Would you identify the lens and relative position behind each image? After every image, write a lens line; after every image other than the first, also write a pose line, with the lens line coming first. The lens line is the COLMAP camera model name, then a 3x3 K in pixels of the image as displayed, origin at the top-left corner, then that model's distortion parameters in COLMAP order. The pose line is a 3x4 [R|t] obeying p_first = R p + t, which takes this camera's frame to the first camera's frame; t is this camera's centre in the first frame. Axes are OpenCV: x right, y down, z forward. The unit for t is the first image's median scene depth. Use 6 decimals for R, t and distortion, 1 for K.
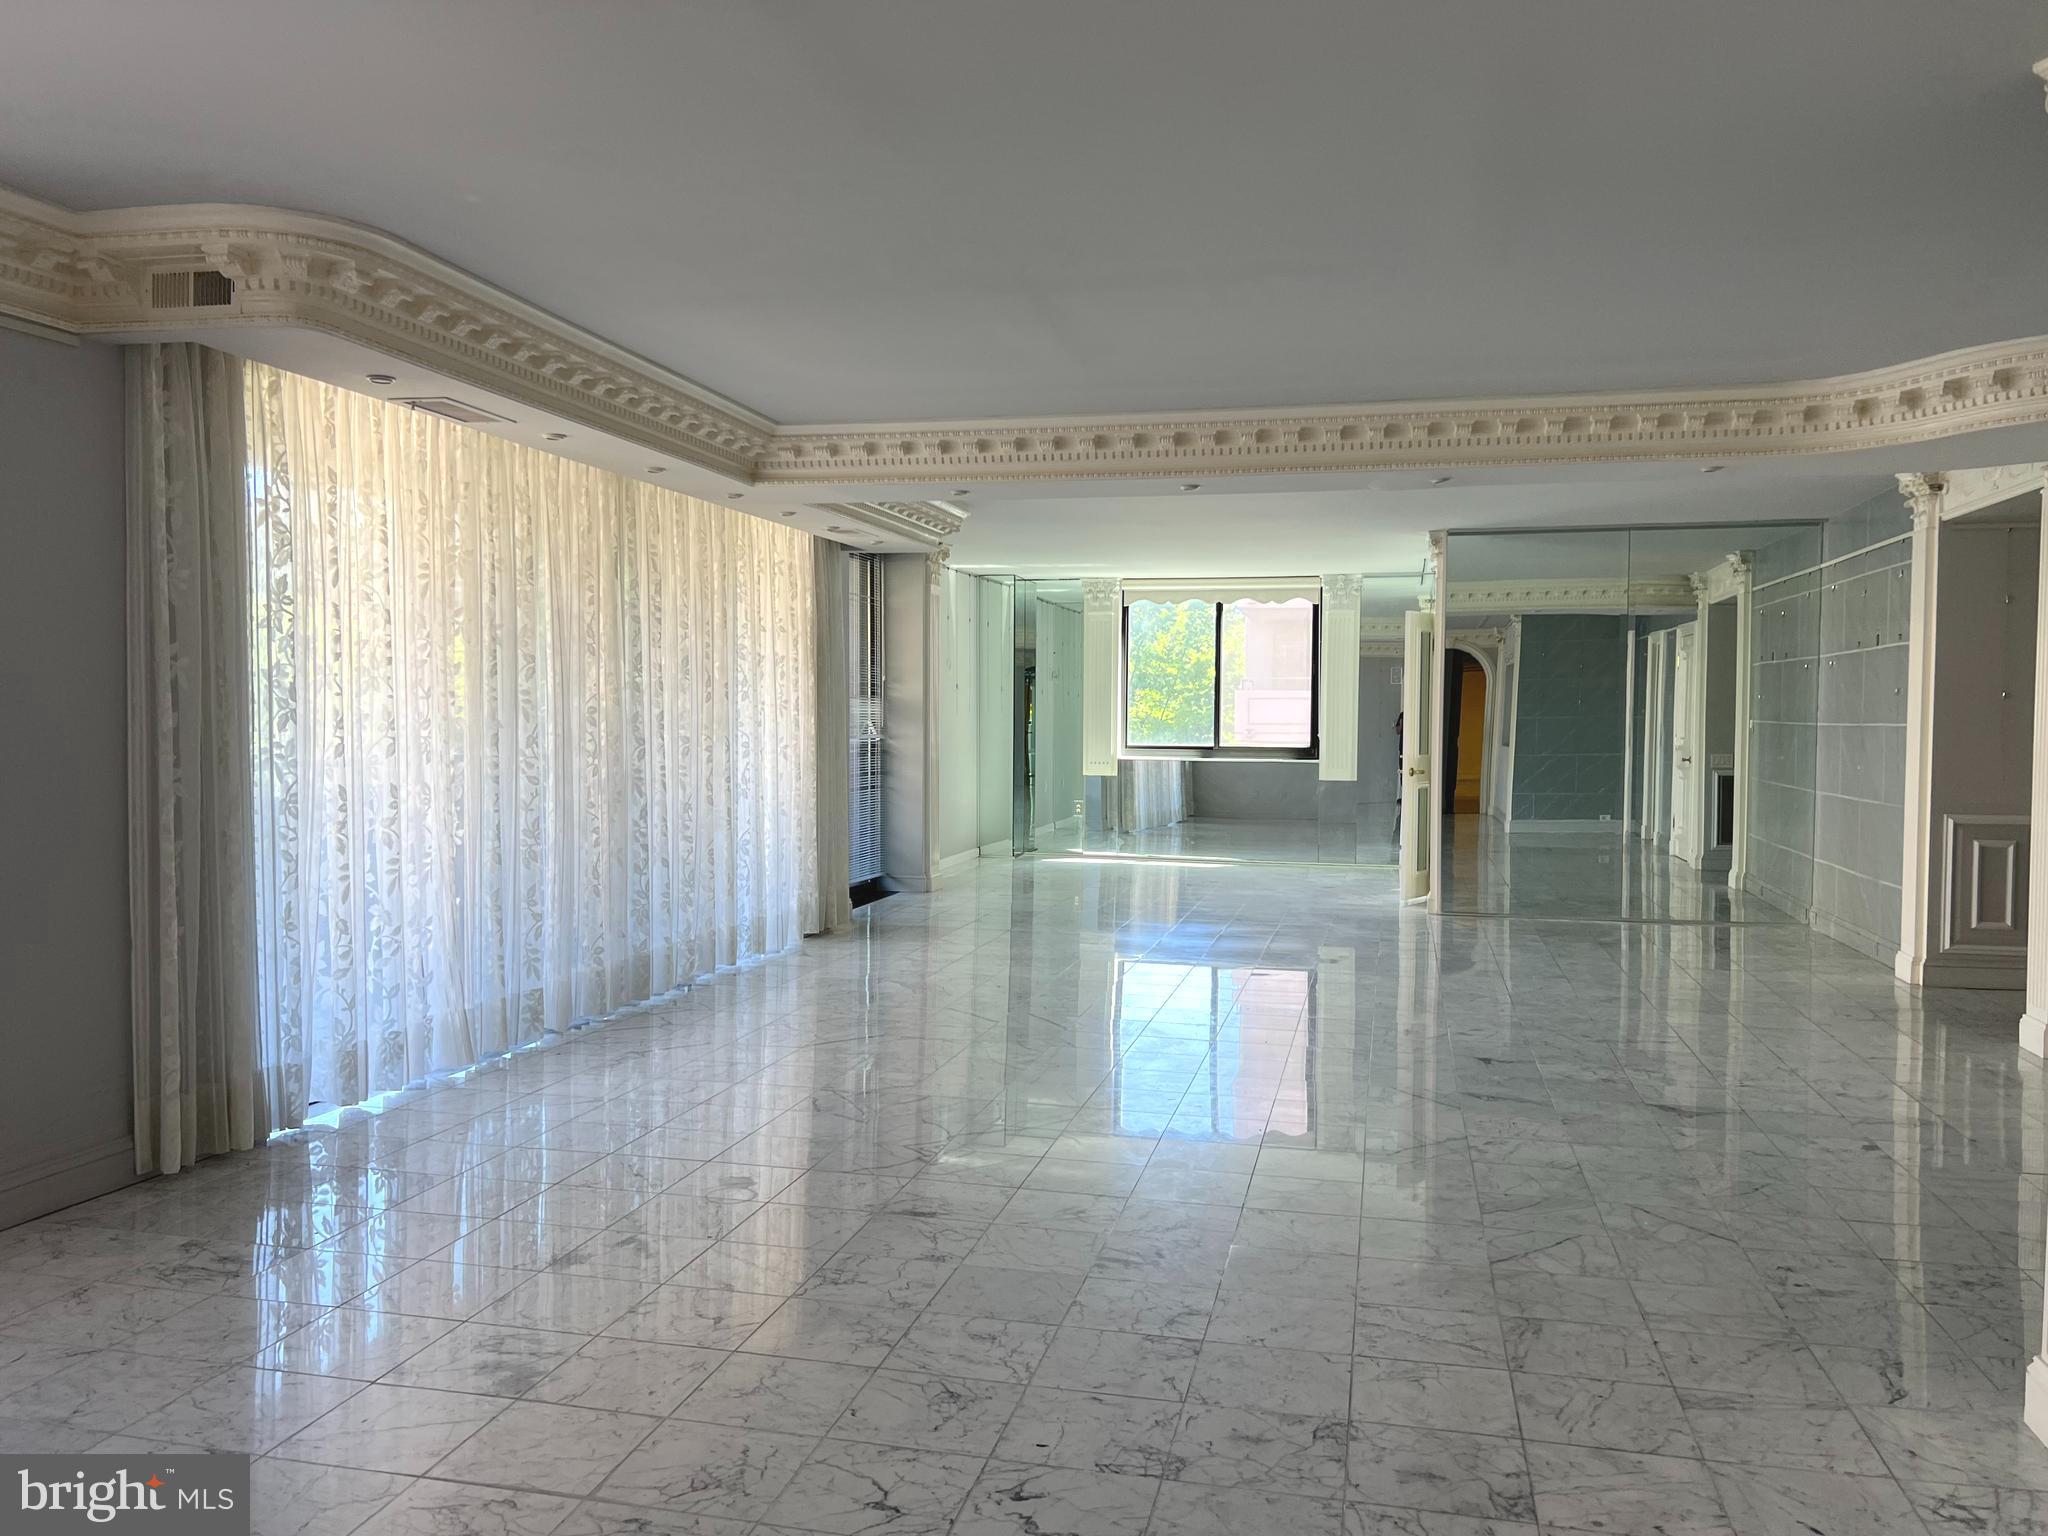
lens RADIAL K [[1556.7, 0, 1019.7], [0, 1556.7, 782.3], [0, 0, 1]] dist [0.044515, -0.049642]
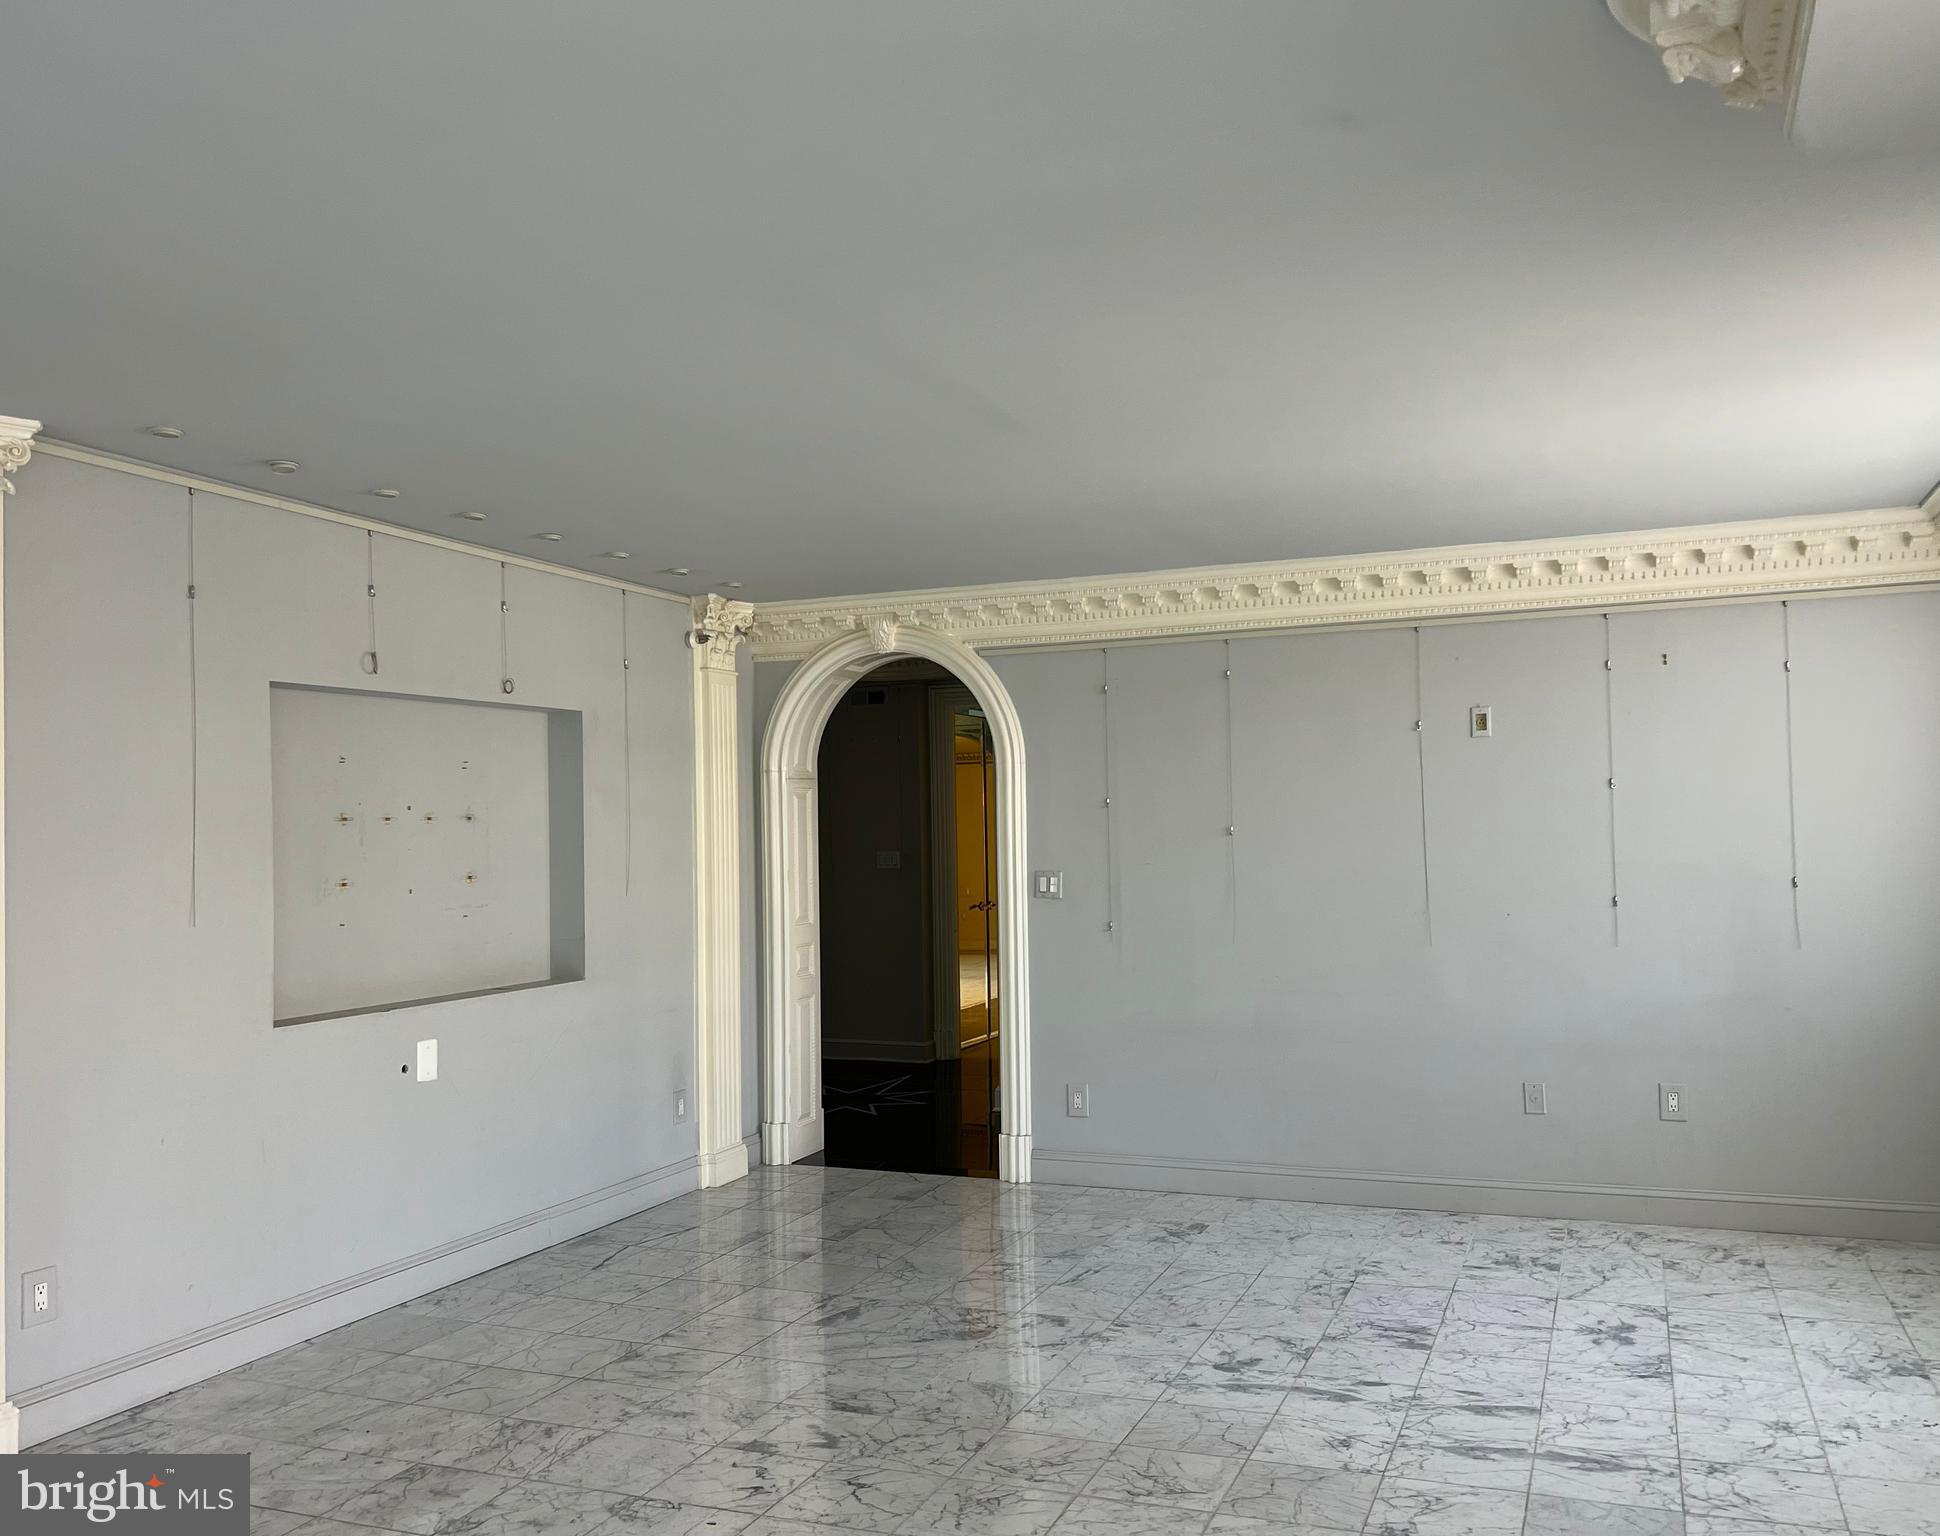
lens RADIAL K [[1657.5, 0, 972.5], [0, 1657.5, 763.9], [0, 0, 1]] dist [0.062158, -0.006271]
pose [[-0.985850, 0.019049, 0.166543, -0.219969], [0.020398, 0.999772, 0.006390, -0.084549], [-0.166383, 0.009696, -0.986013, 1.210305]]
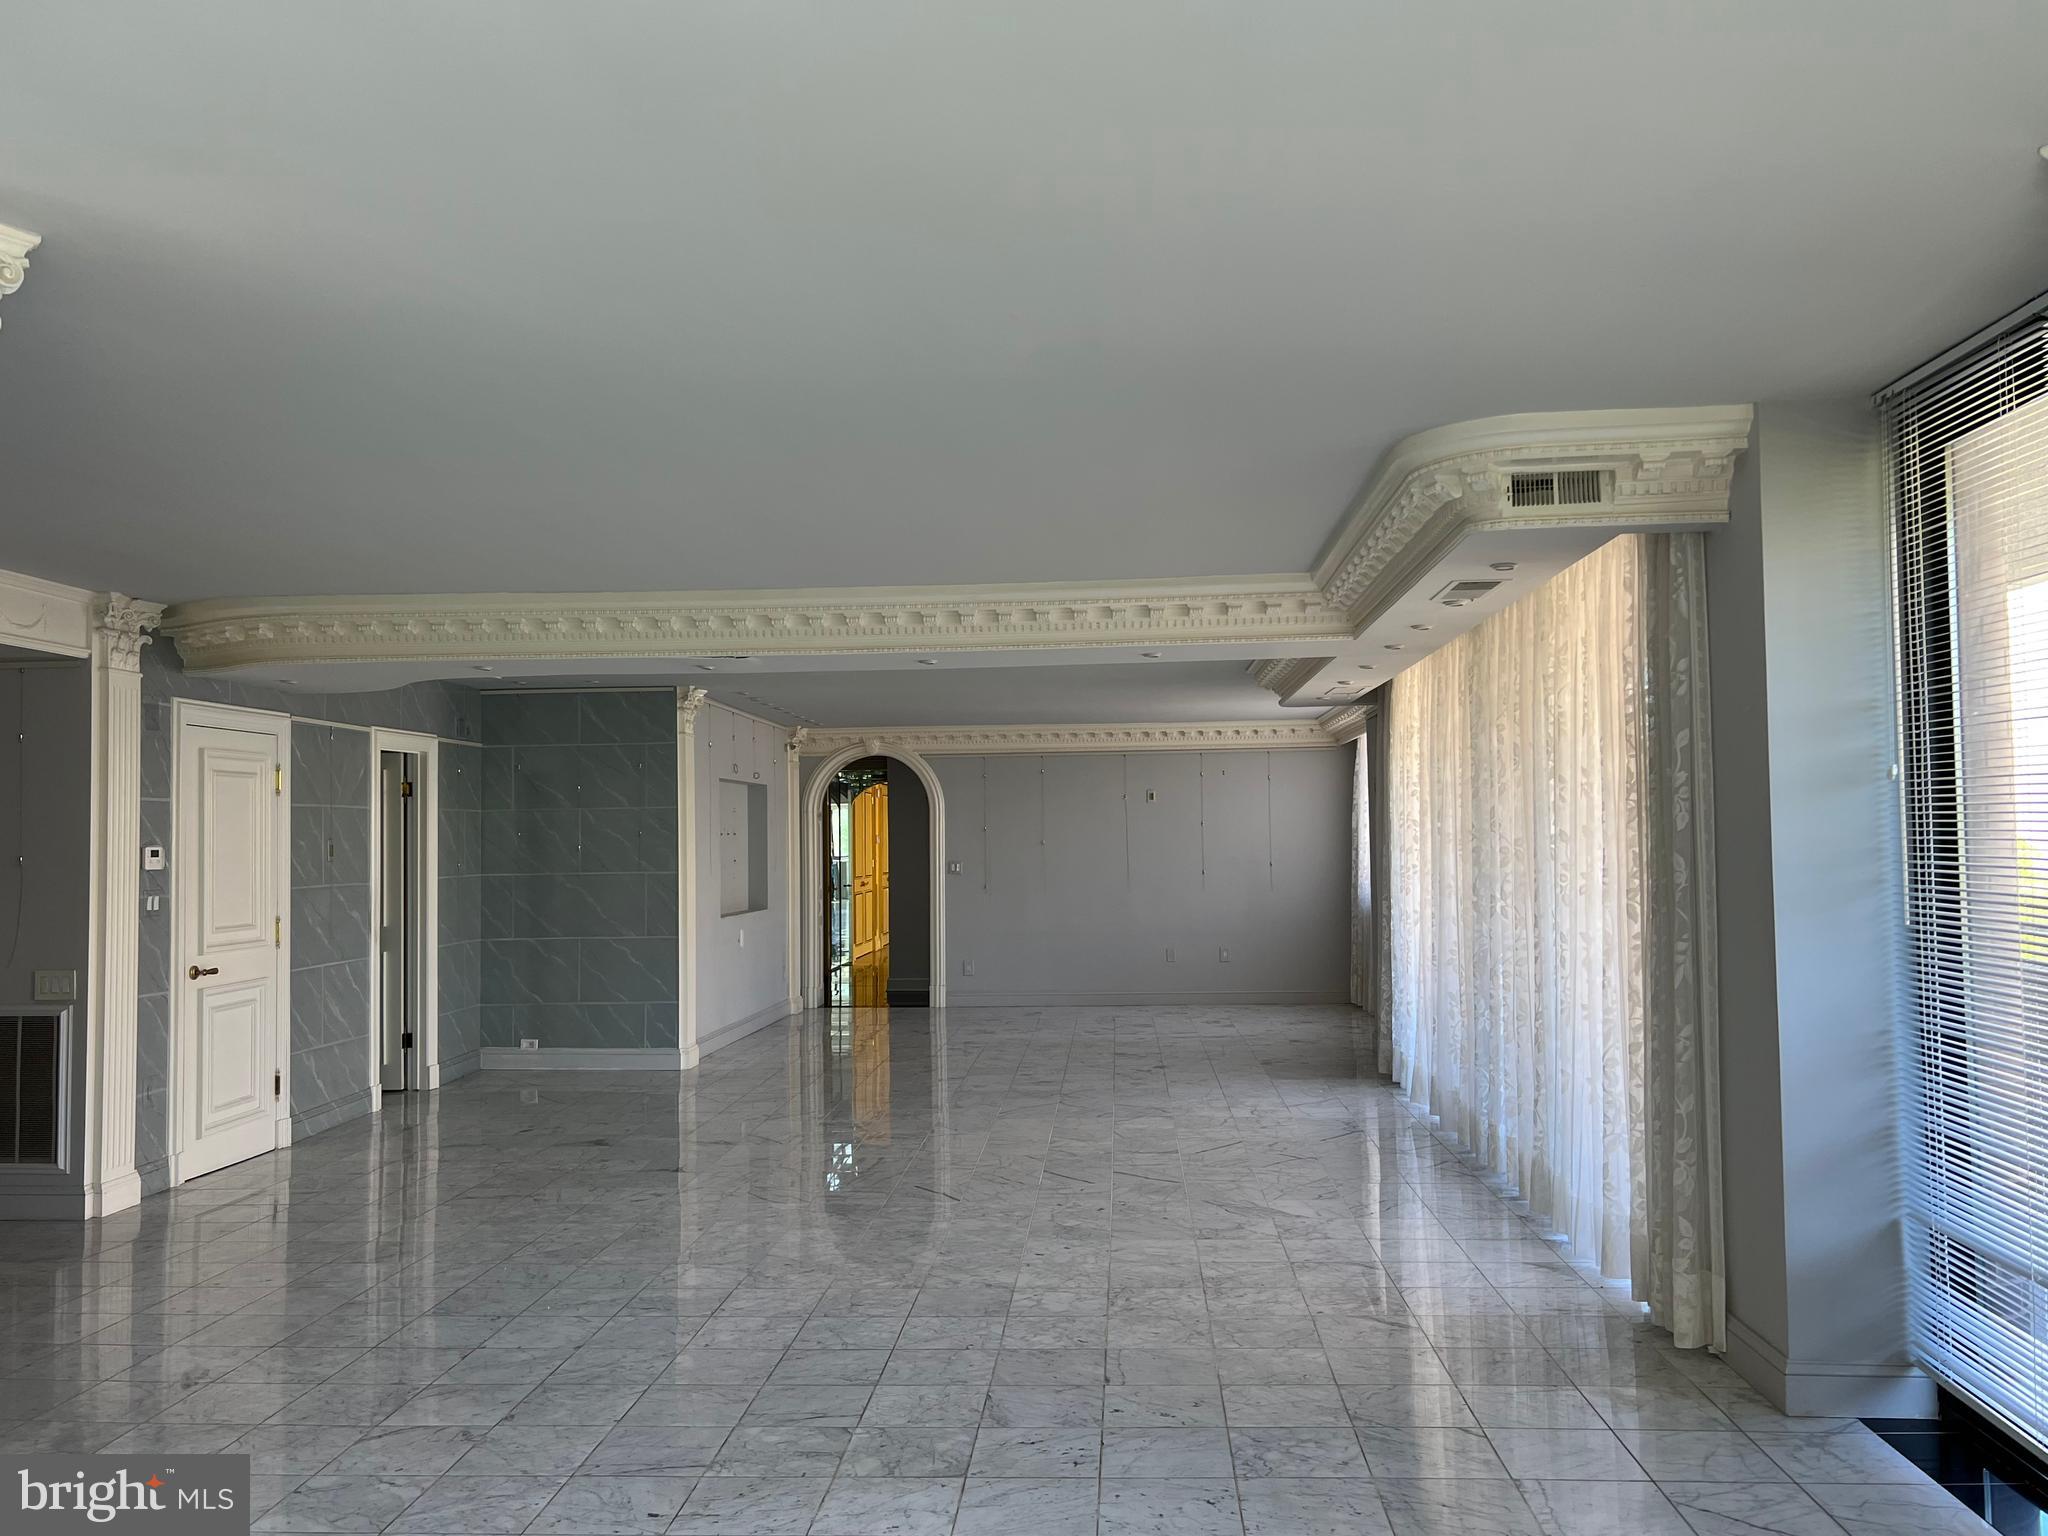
lens RADIAL K [[1556.7, 0, 1025.1], [0, 1556.7, 773.3], [0, 0, 1]] dist [0.044515, -0.049642]
pose [[-0.989684, -0.002878, -0.143236, 0.020953], [-0.002915, 0.999996, 0.000045, -0.115568], [0.143235, 0.000462, -0.989689, 1.957218]]
